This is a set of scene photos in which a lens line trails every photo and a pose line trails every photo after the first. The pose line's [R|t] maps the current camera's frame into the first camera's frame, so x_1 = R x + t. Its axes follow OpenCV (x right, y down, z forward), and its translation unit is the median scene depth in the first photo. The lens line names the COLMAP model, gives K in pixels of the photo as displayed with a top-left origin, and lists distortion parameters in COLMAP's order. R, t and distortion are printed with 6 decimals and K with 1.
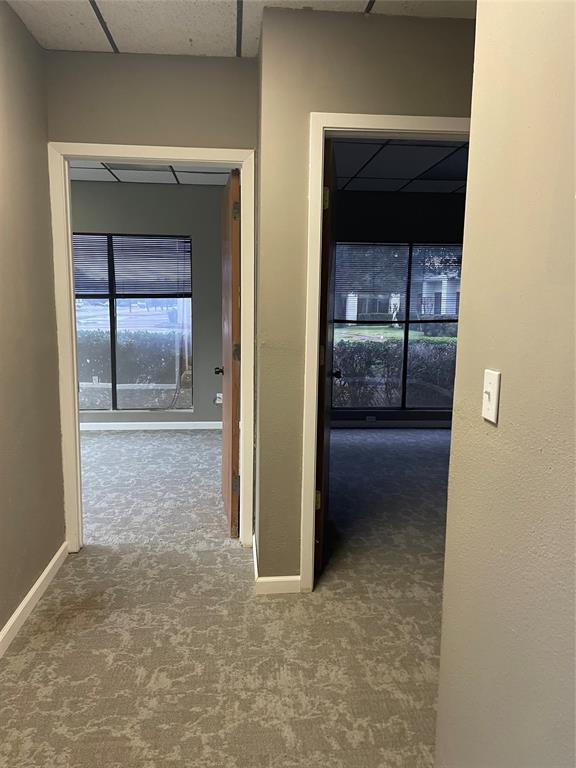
lens RADIAL K [[577.6, 0, 289.9], [0, 577.6, 382.3], [0, 0, 1]] dist [0.052985, -0.006541]
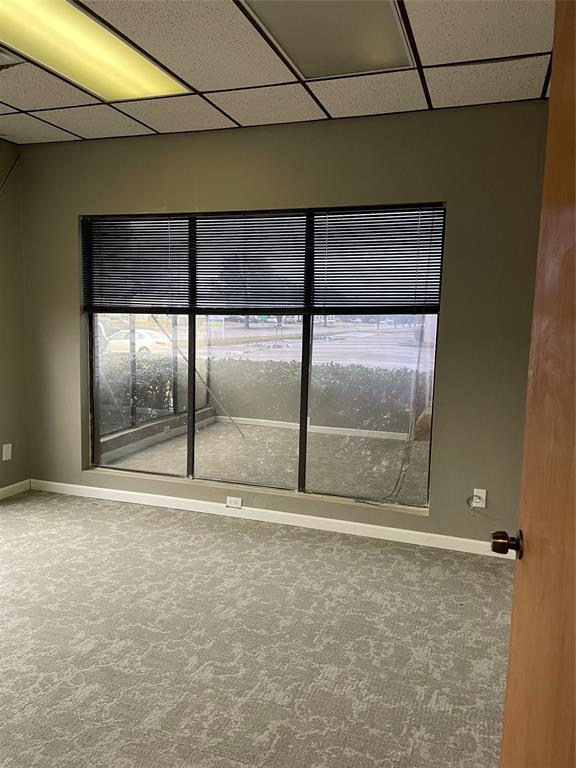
lens RADIAL K [[577.6, 0, 289.9], [0, 577.6, 382.3], [0, 0, 1]] dist [0.052985, -0.006541]
pose [[0.913286, 0.056706, -0.403351, -0.070048], [-0.068326, 0.997558, -0.014463, -0.061303], [0.401546, 0.040768, 0.914931, 0.429040]]
